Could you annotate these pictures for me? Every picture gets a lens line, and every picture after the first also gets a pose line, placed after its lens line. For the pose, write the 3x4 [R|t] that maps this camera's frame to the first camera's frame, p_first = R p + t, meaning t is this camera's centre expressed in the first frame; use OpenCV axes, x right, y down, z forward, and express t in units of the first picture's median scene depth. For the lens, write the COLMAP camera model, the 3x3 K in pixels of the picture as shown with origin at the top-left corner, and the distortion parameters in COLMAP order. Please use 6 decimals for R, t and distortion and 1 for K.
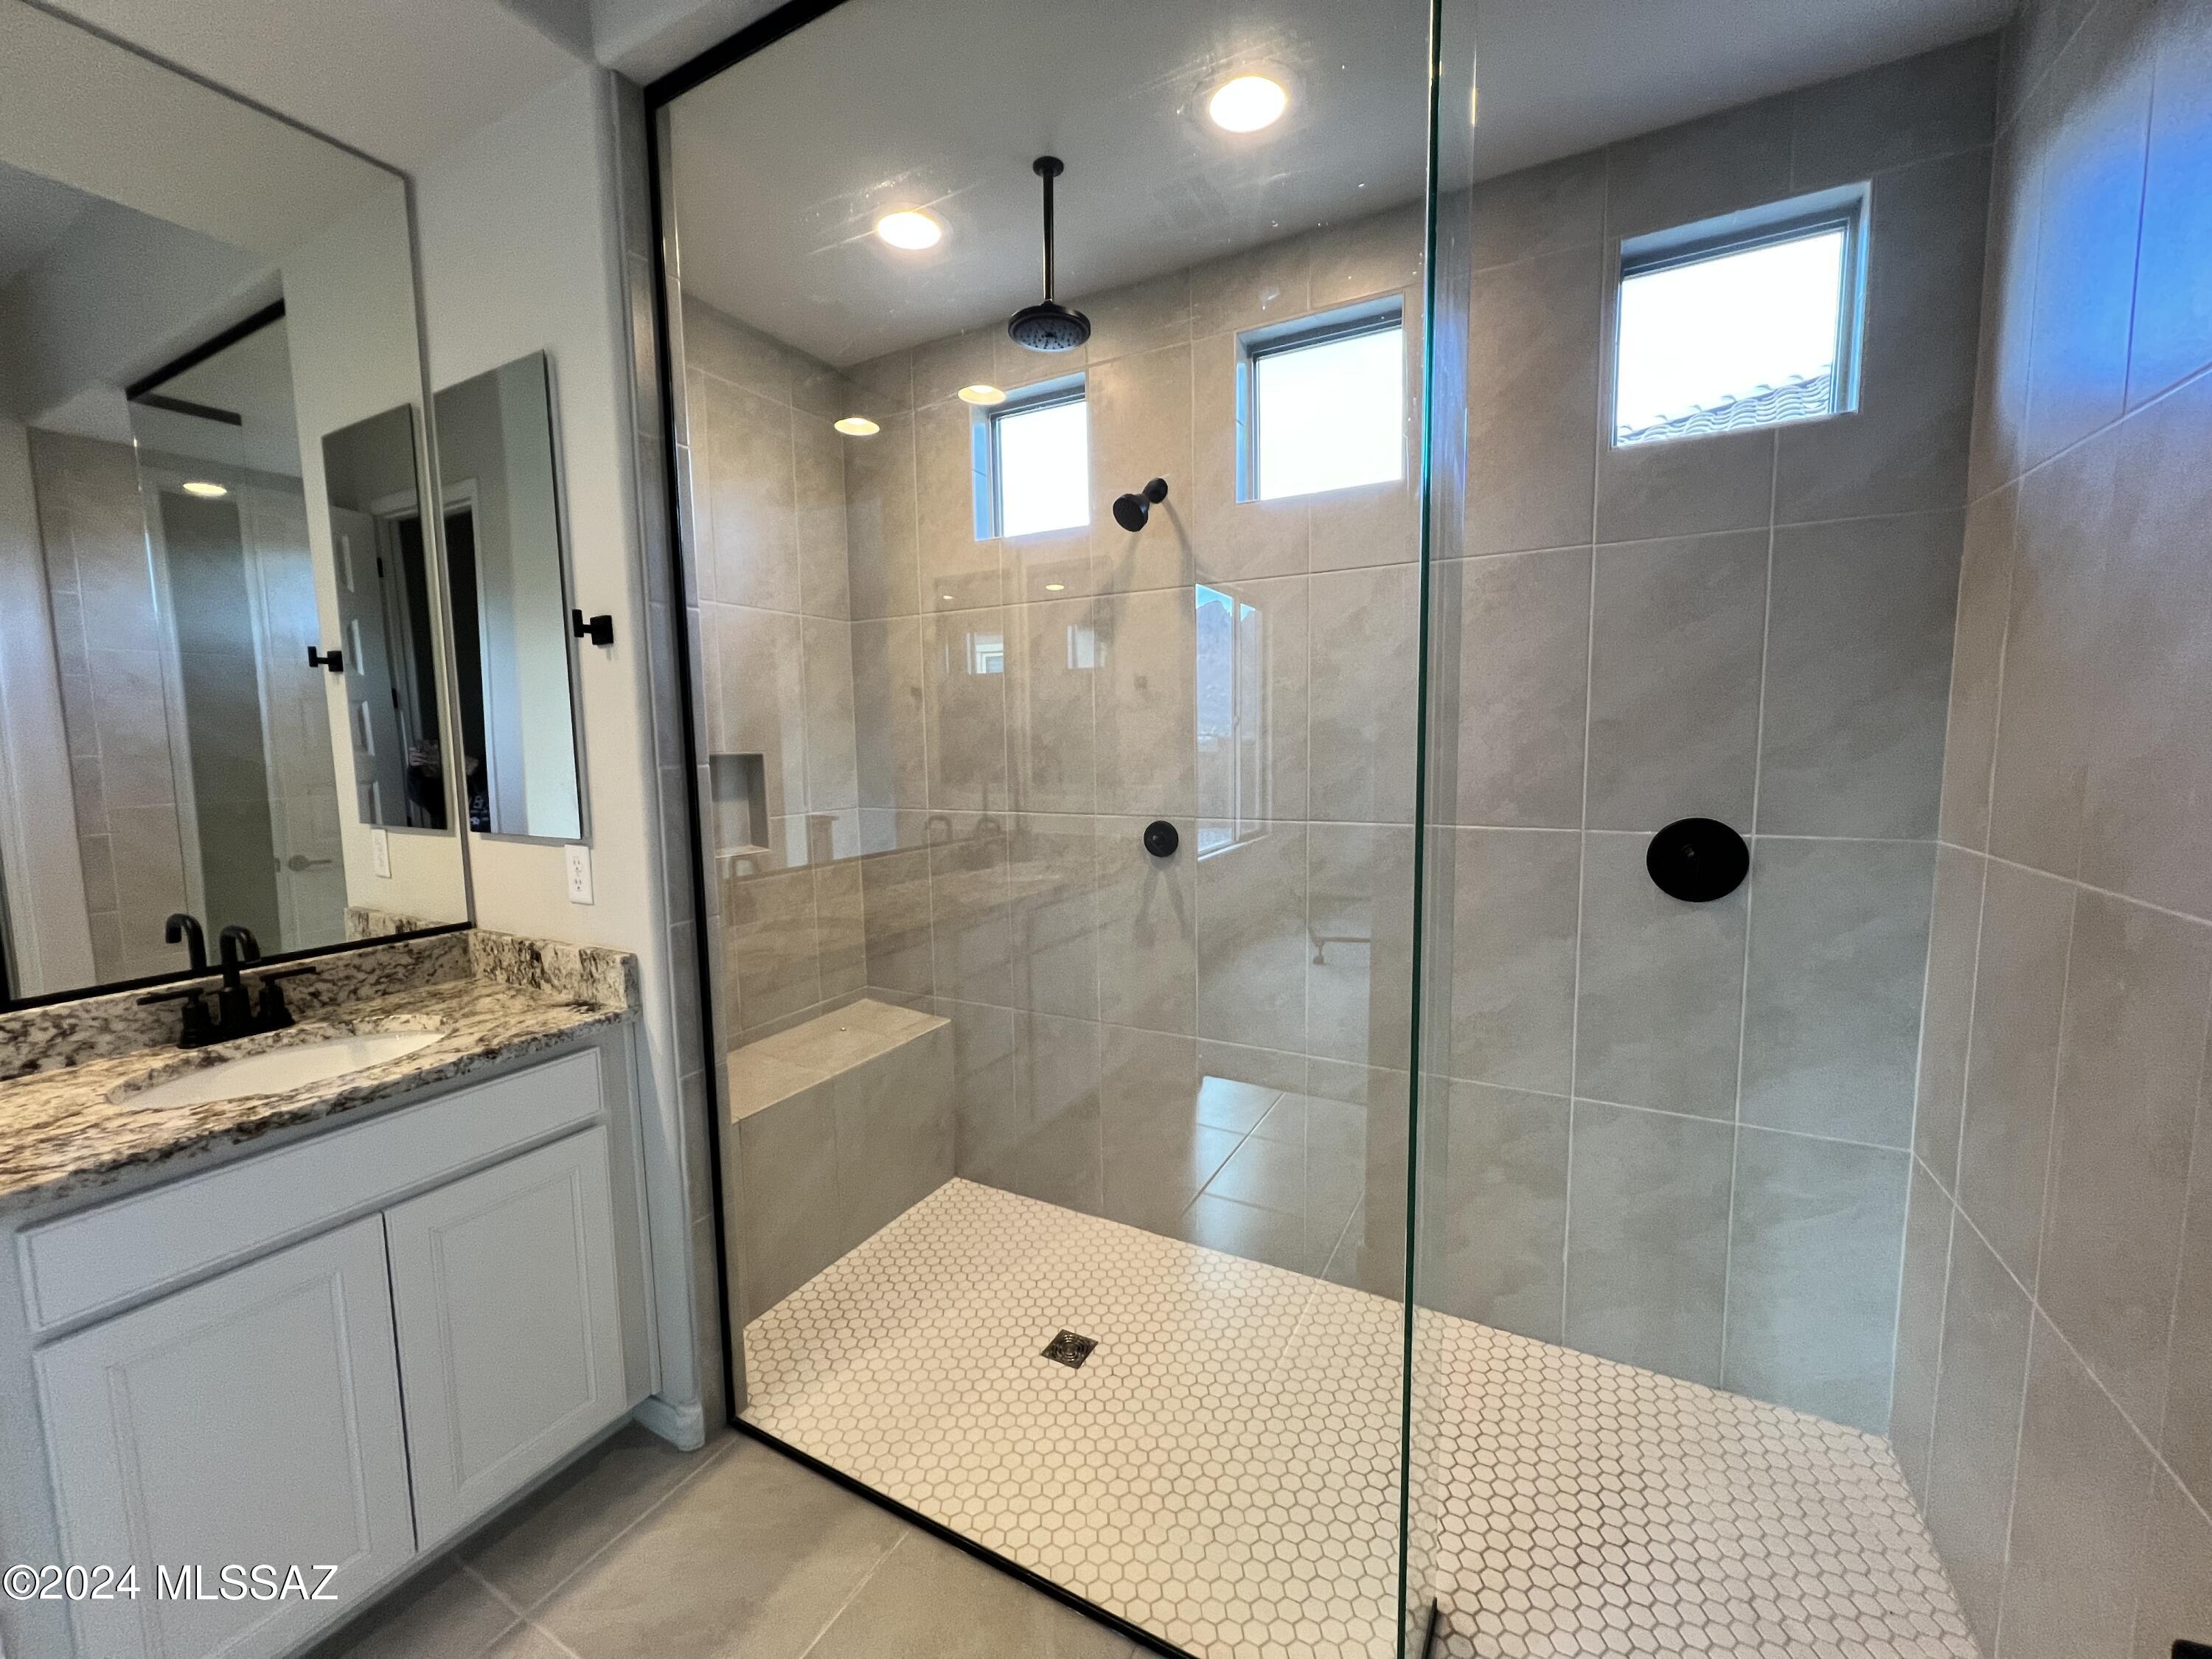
lens RADIAL K [[881.4, 0, 1095.1], [0, 881.4, 826.9], [0, 0, 1]] dist [-0.001538, 0.000140]
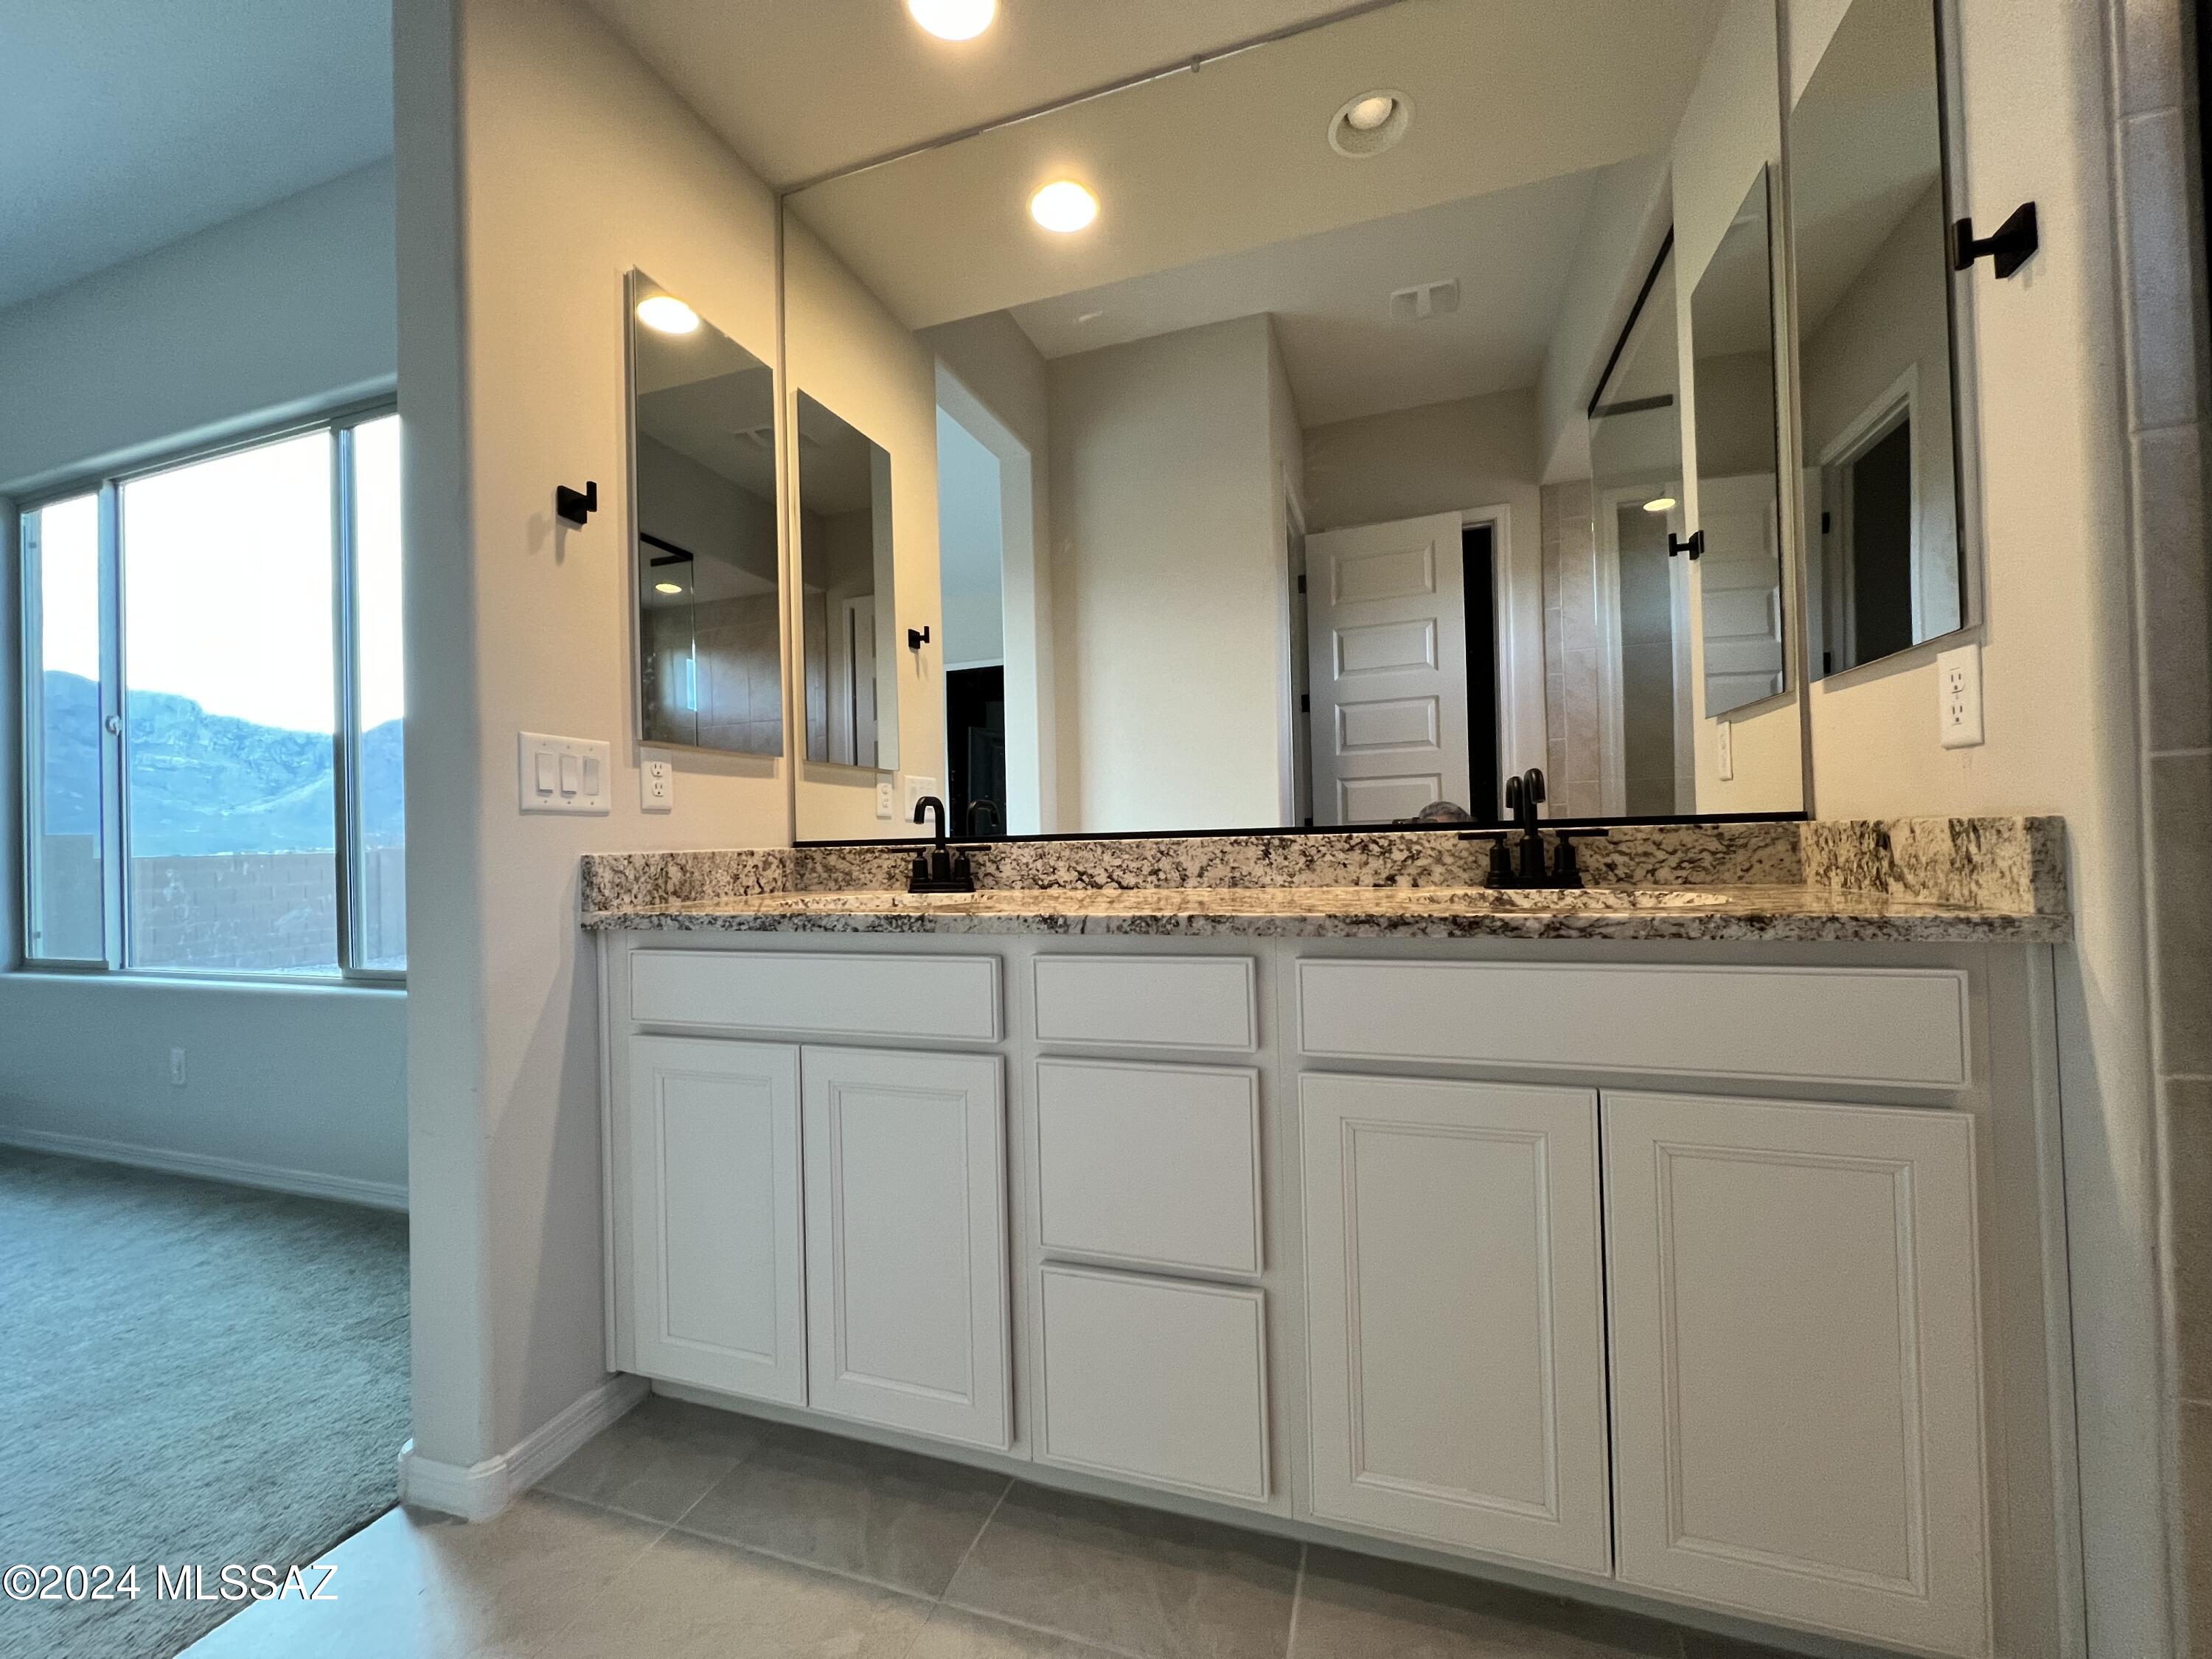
lens RADIAL K [[881.4, 0, 1107.9], [0, 881.4, 830.0], [0, 0, 1]] dist [-0.001538, 0.000140]
pose [[0.178258, 0.000974, -0.983983, -0.096743], [-0.075580, 0.997059, -0.012705, 0.195844], [0.981077, 0.076634, 0.177807, 0.327342]]
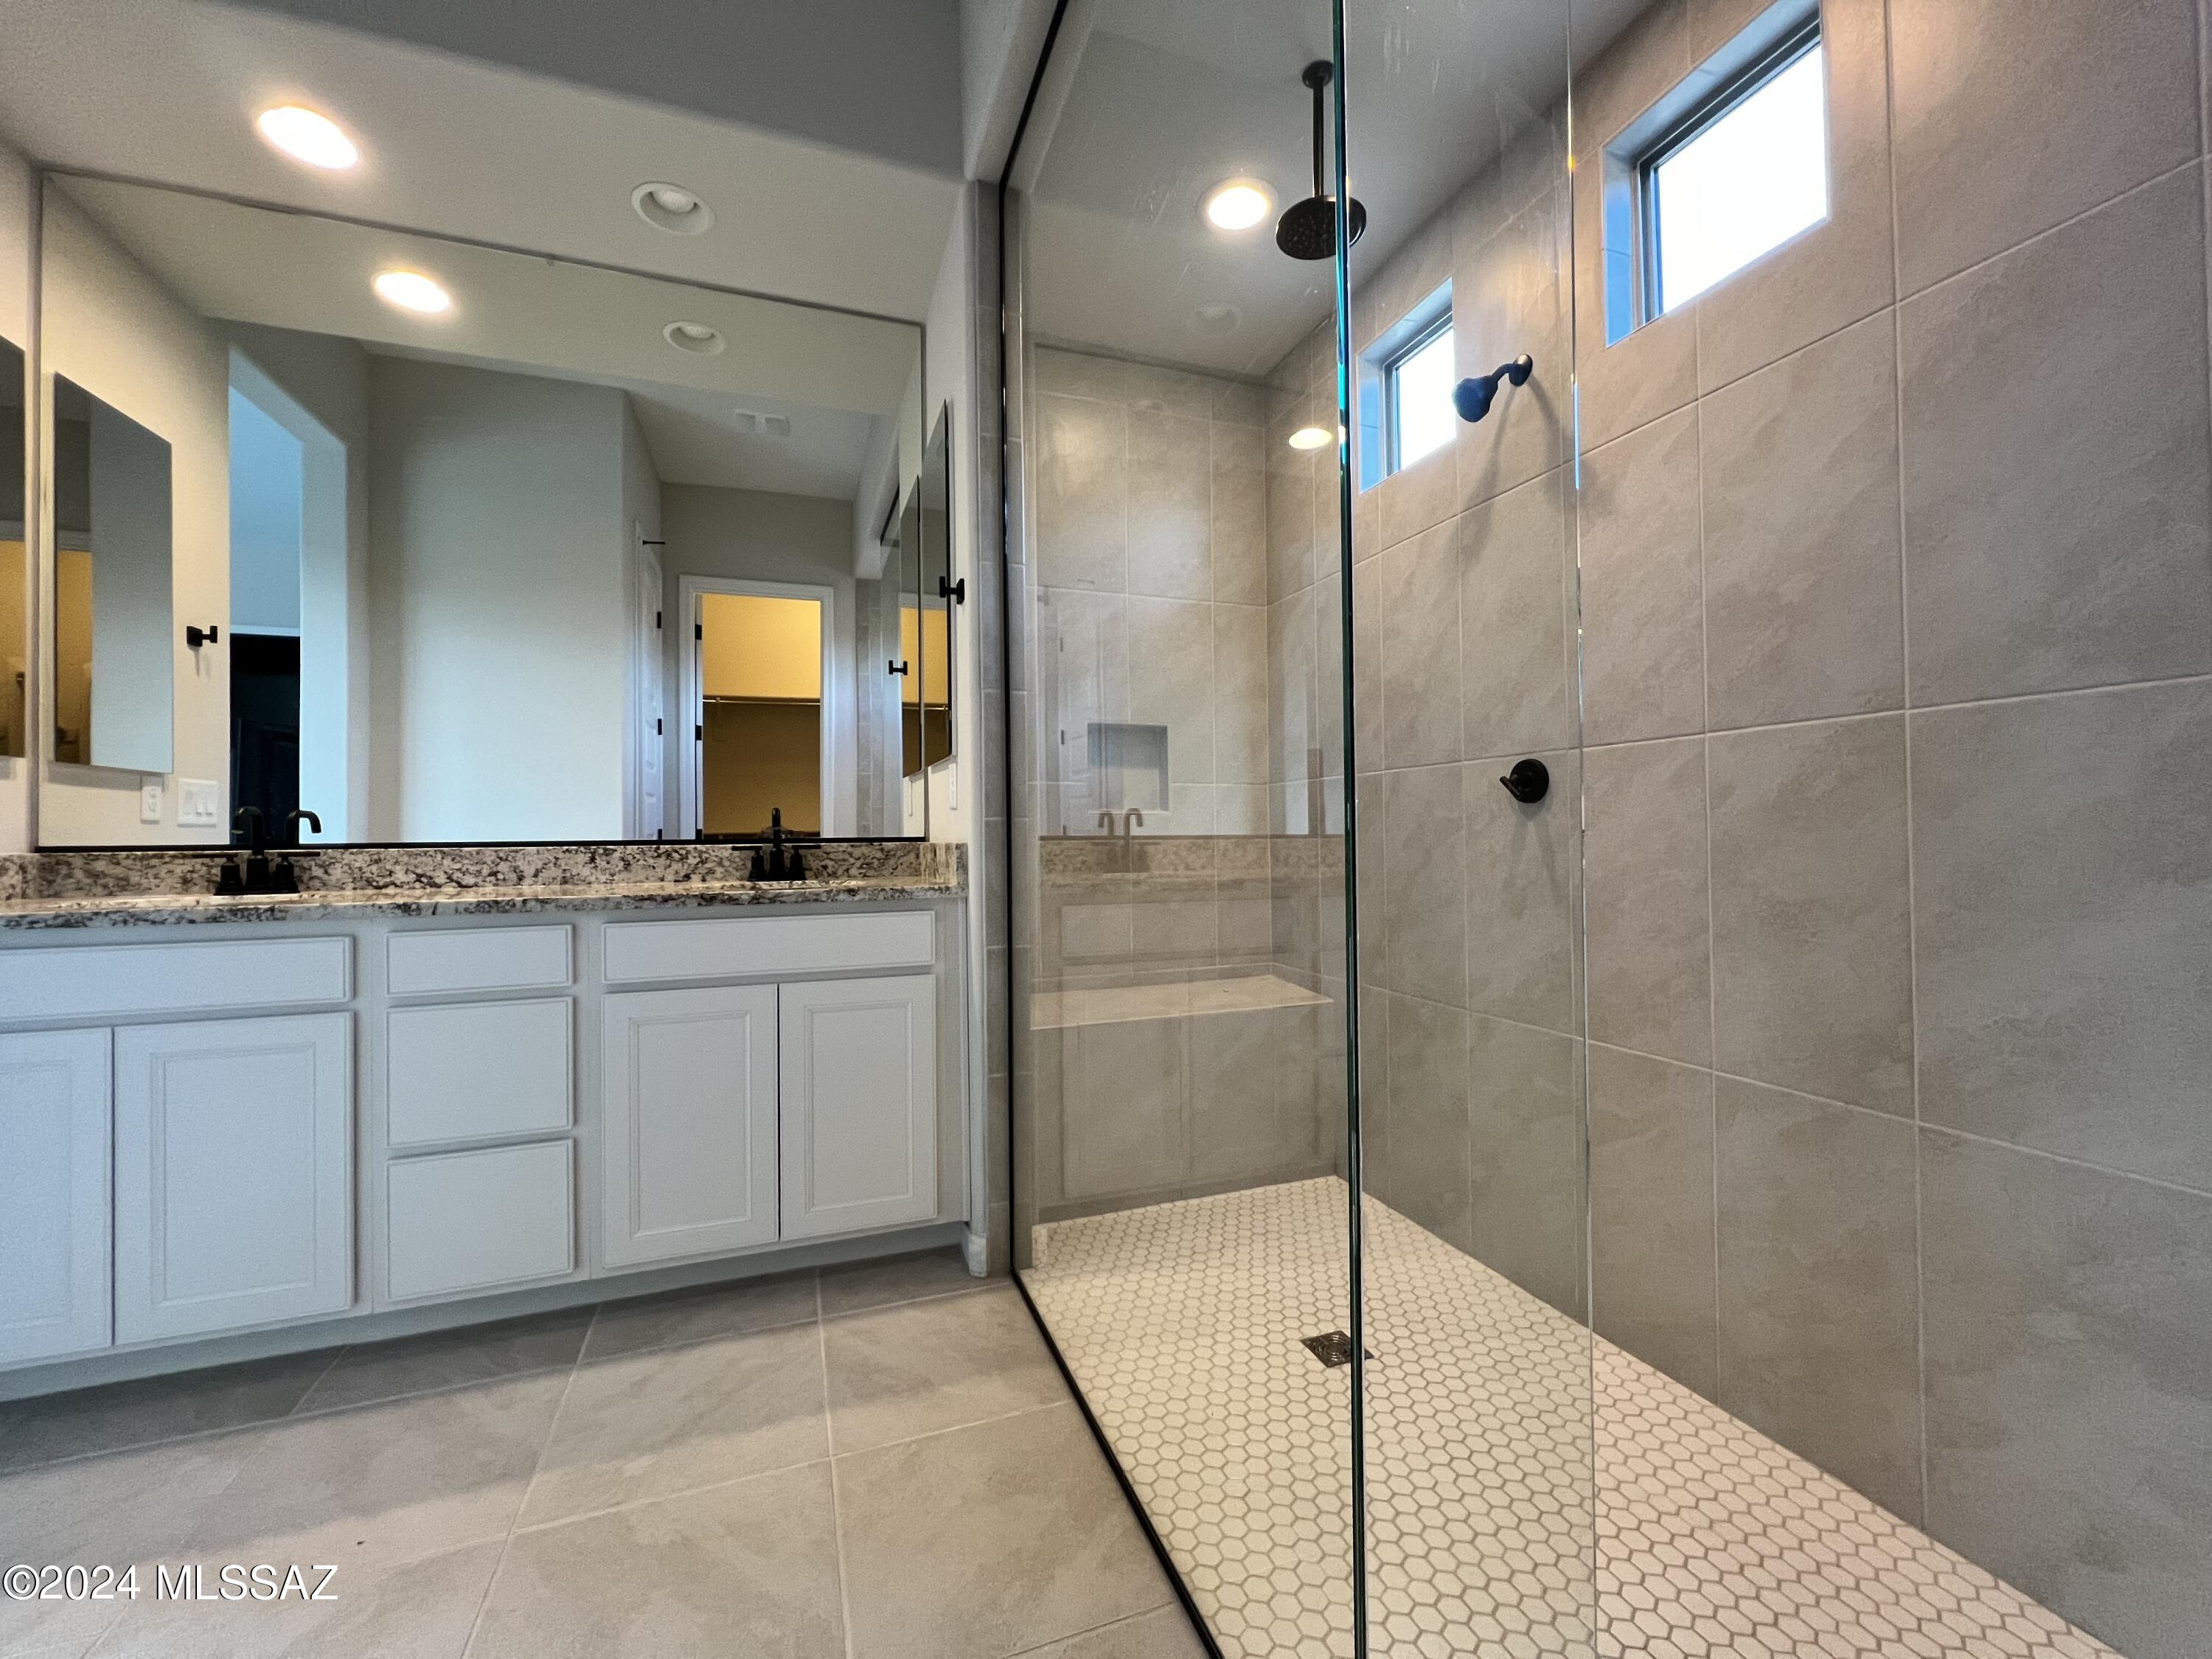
lens RADIAL K [[881.4, 0, 1100.0], [0, 881.4, 825.7], [0, 0, 1]] dist [-0.001538, 0.000140]
pose [[0.747535, -0.000565, -0.664222, 0.435527], [-0.067761, 0.994718, -0.077105, 0.196399], [0.660757, 0.102647, 0.743549, 0.184618]]
